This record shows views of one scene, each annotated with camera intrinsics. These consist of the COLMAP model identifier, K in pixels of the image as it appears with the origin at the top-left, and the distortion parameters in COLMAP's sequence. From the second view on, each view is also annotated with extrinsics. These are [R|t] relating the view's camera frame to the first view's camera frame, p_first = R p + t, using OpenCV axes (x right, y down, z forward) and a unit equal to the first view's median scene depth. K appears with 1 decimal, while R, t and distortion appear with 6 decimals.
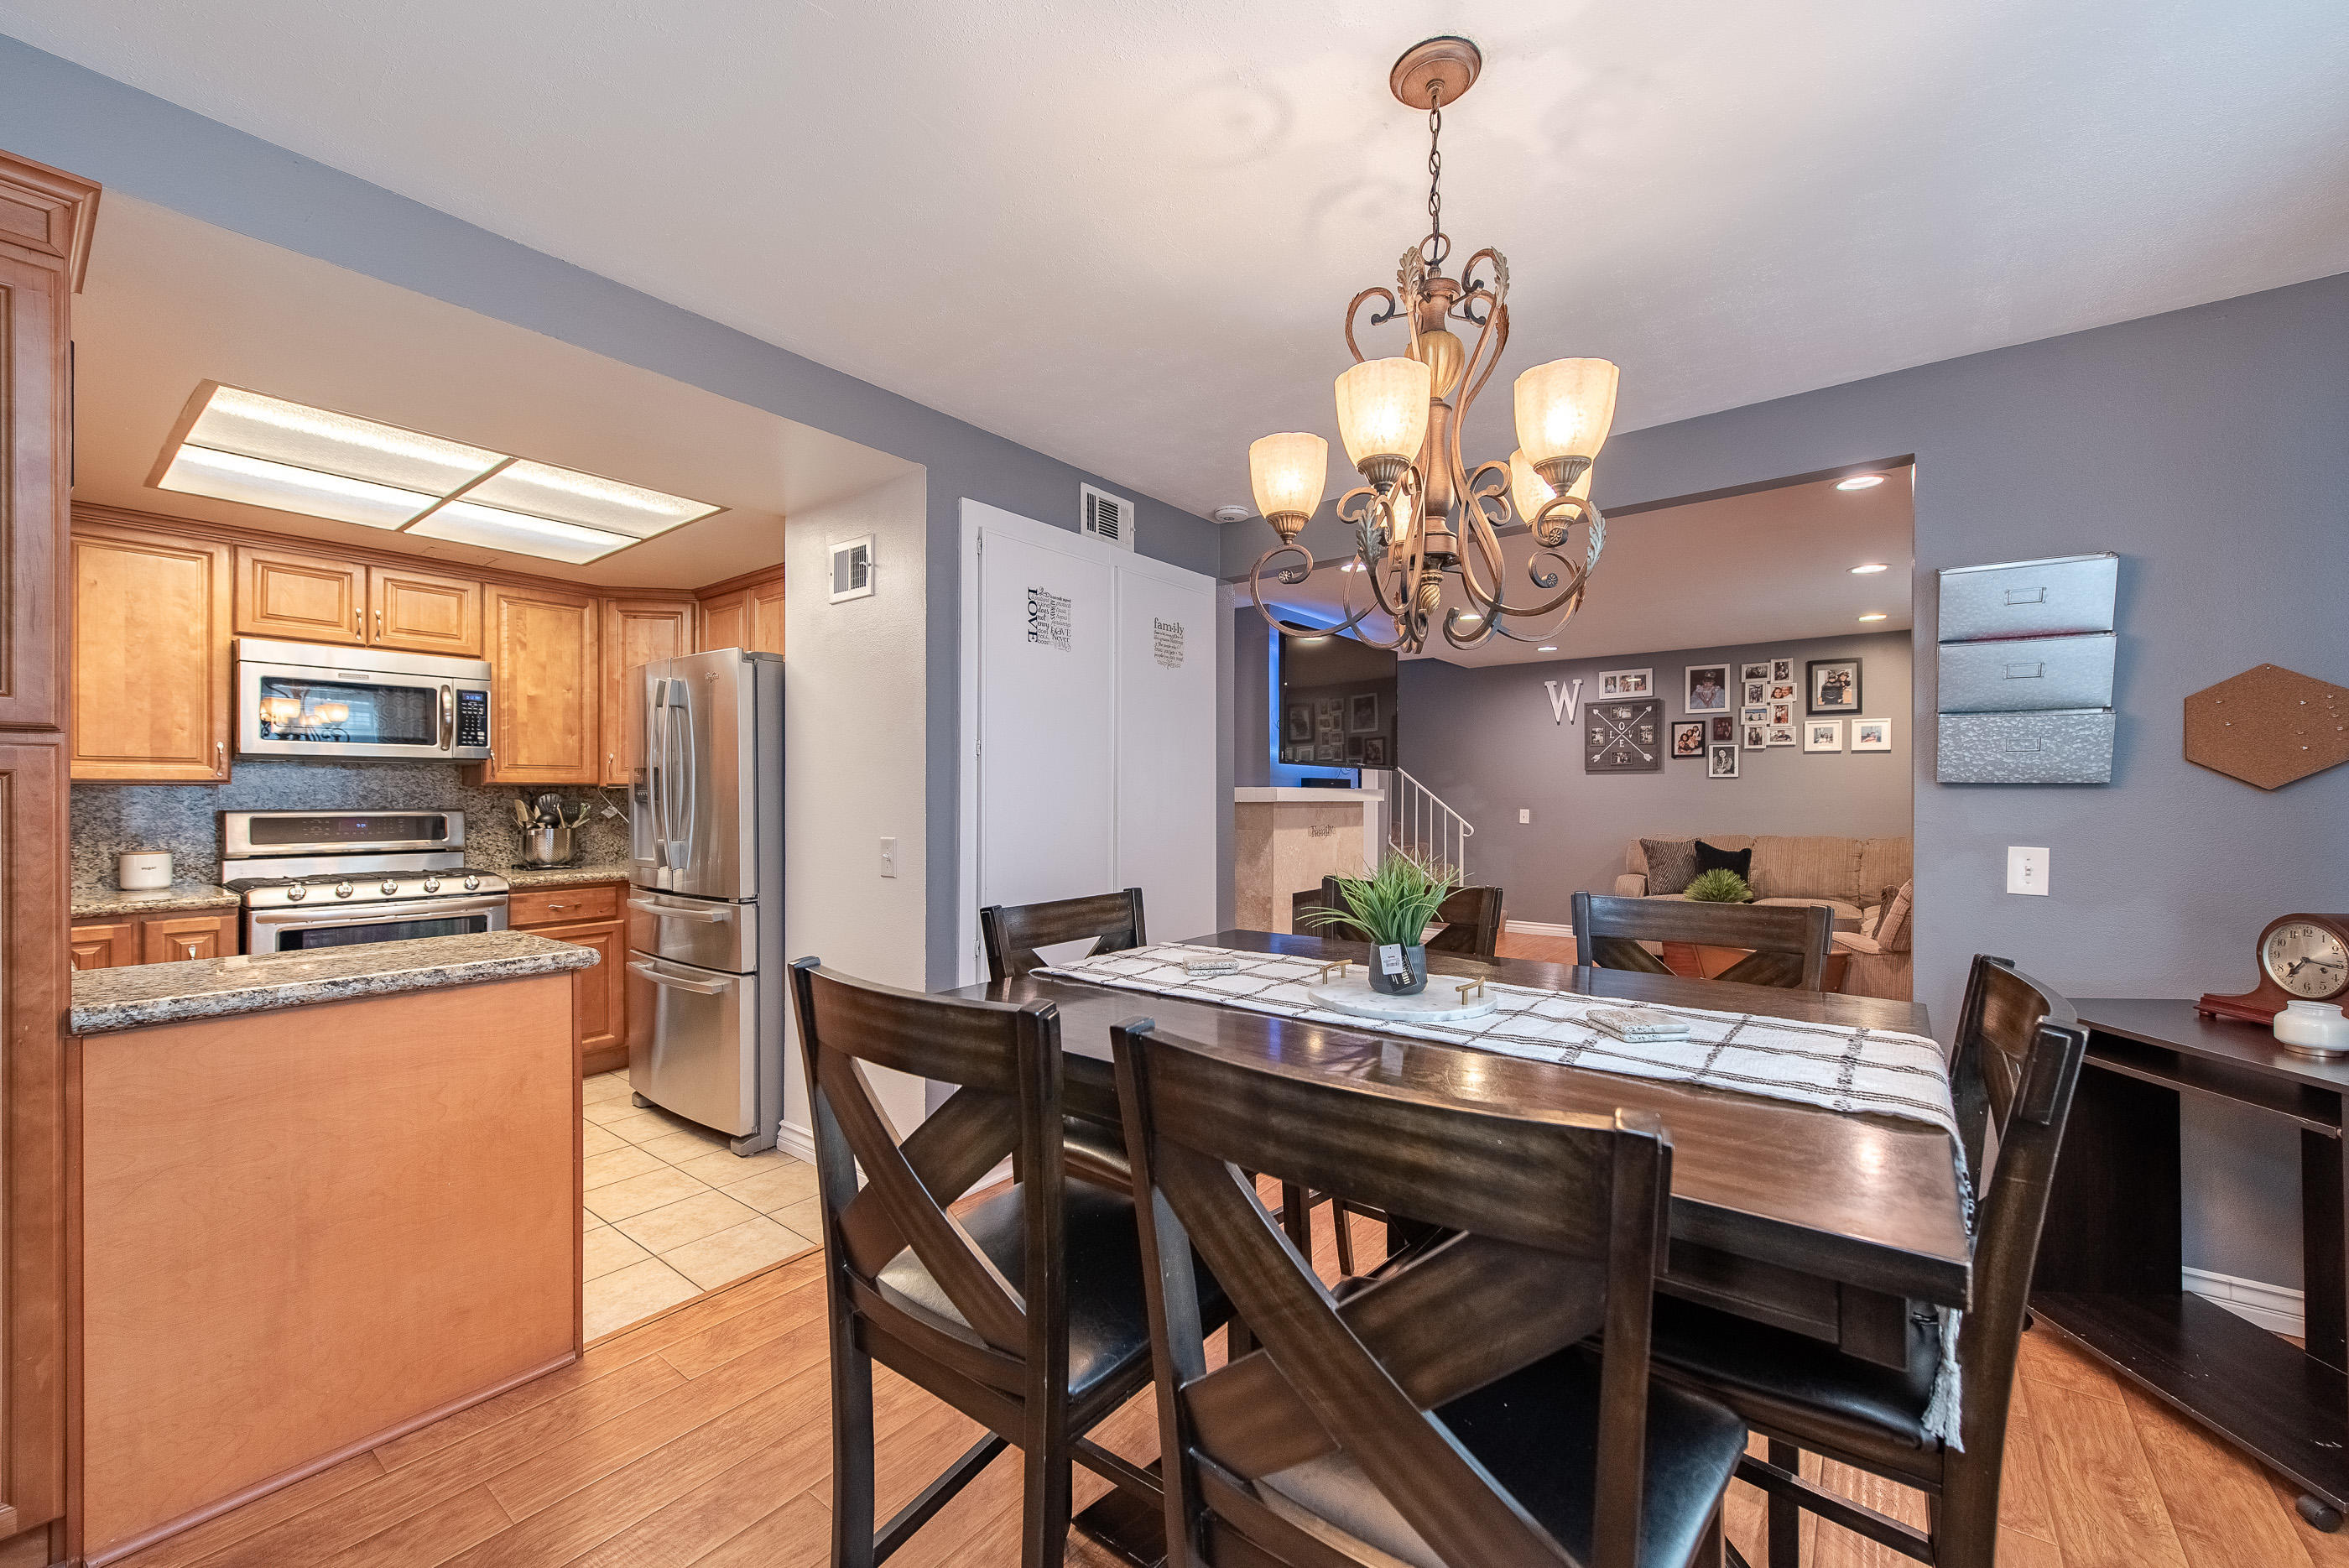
lens RADIAL K [[927.5, 0, 1173.7], [0, 927.5, 795.5], [0, 0, 1]] dist [0.000853, -0.000041]
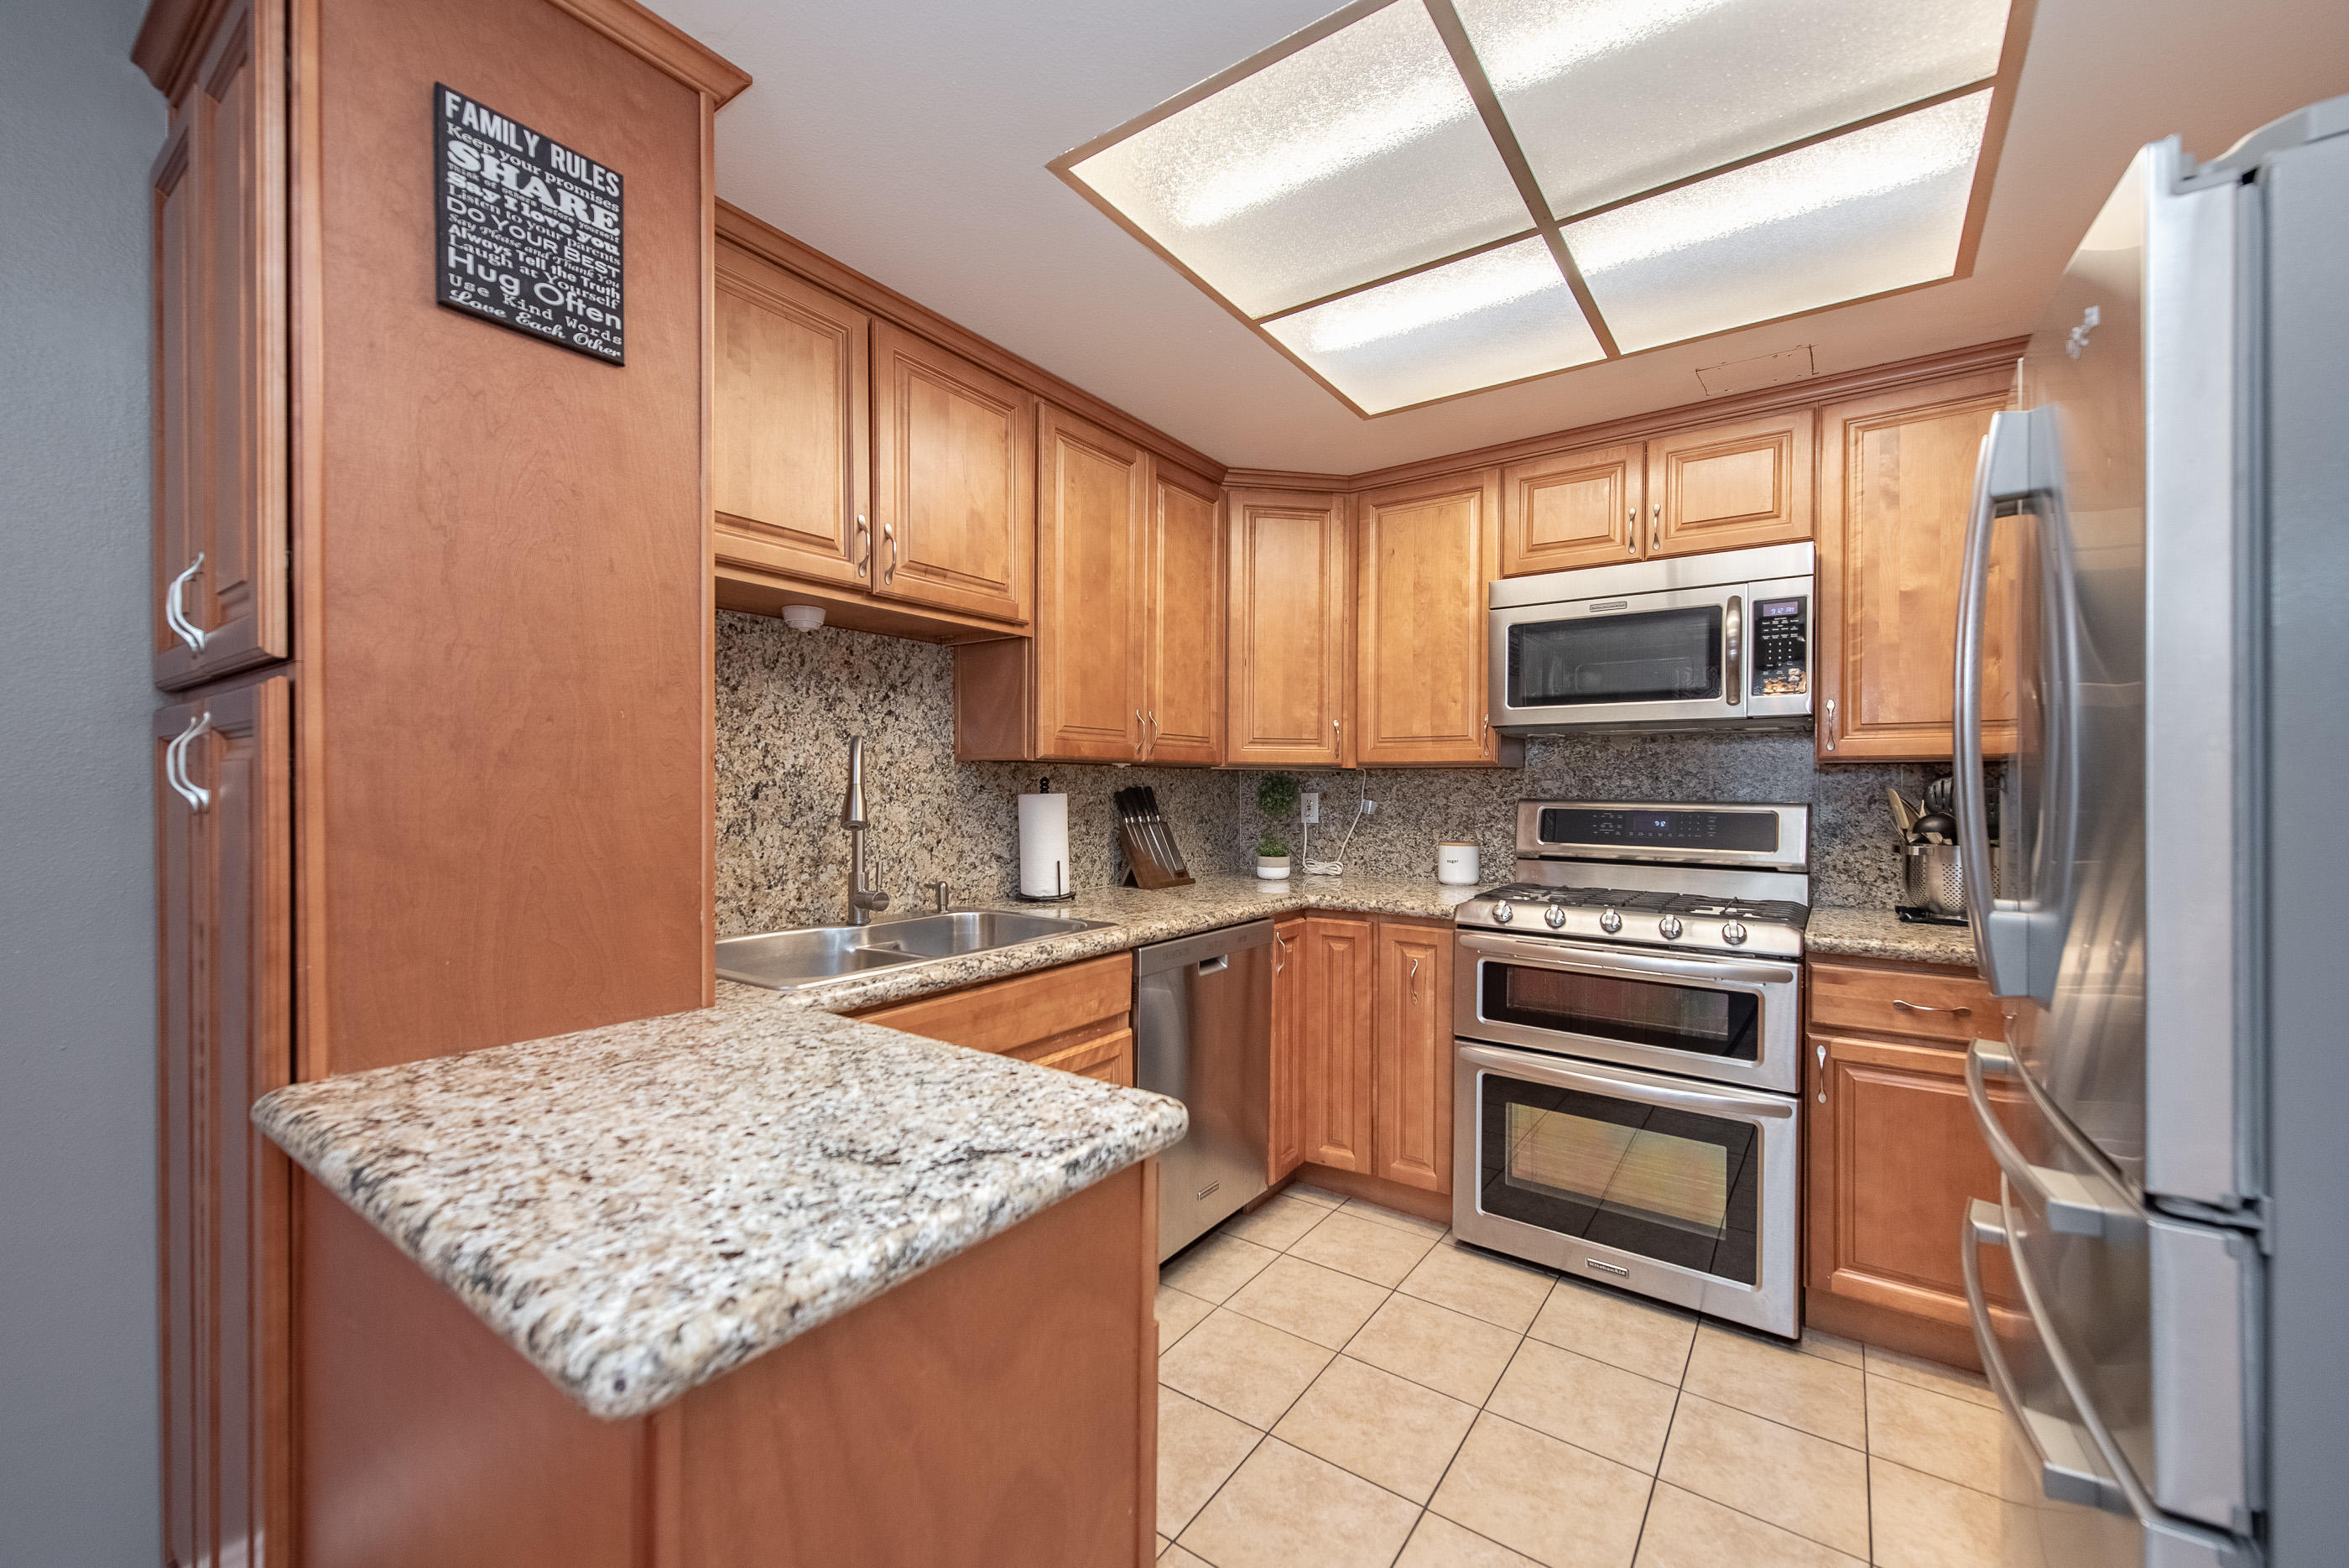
lens RADIAL K [[933.0, 0, 1155.7], [0, 933.0, 784.5], [0, 0, 1]] dist [0.001105, 0.000213]
pose [[0.022433, 0.001342, -0.999747, -0.184456], [-0.004011, 0.999991, 0.001253, 0.003648], [0.999740, 0.003982, 0.022438, 0.603801]]
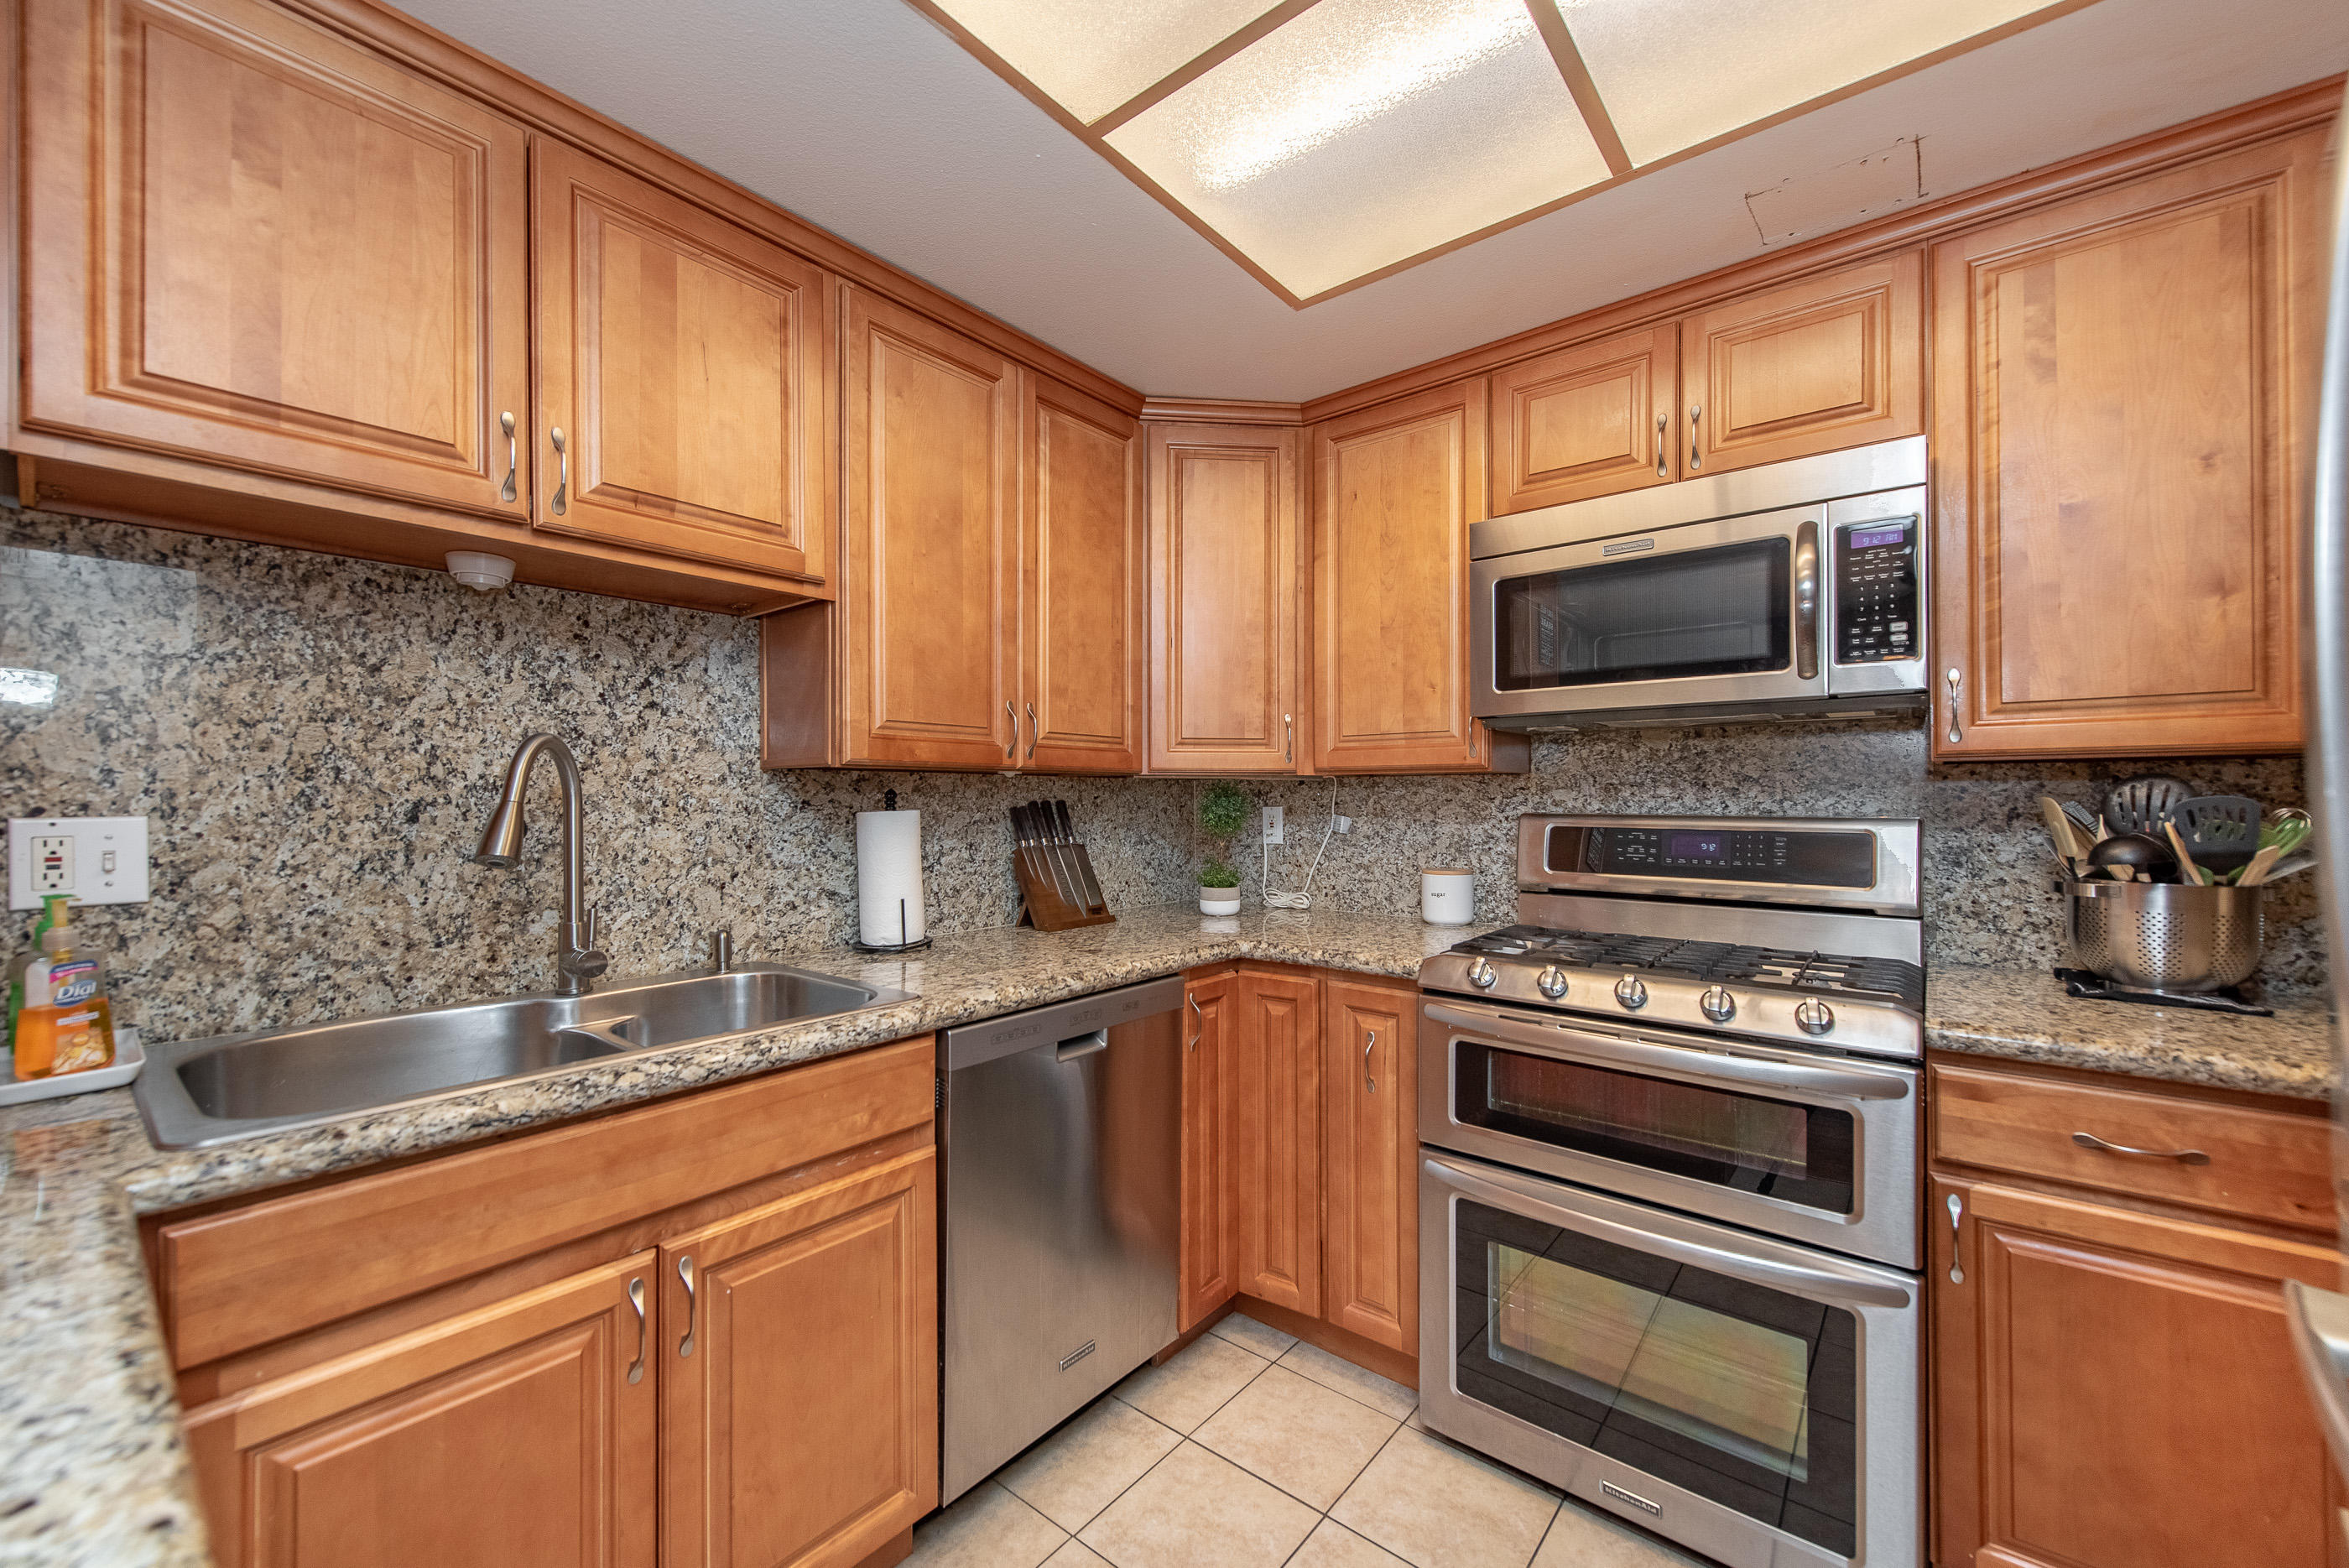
lens RADIAL K [[925.0, 0, 1183.0], [0, 925.0, 785.6], [0, 0, 1]] dist [0.002826, -0.000237]
pose [[-0.020094, -0.009979, -0.999748, -0.357125], [0.002490, 0.999947, -0.010031, 0.002856], [0.999795, -0.002691, -0.020068, 0.717334]]
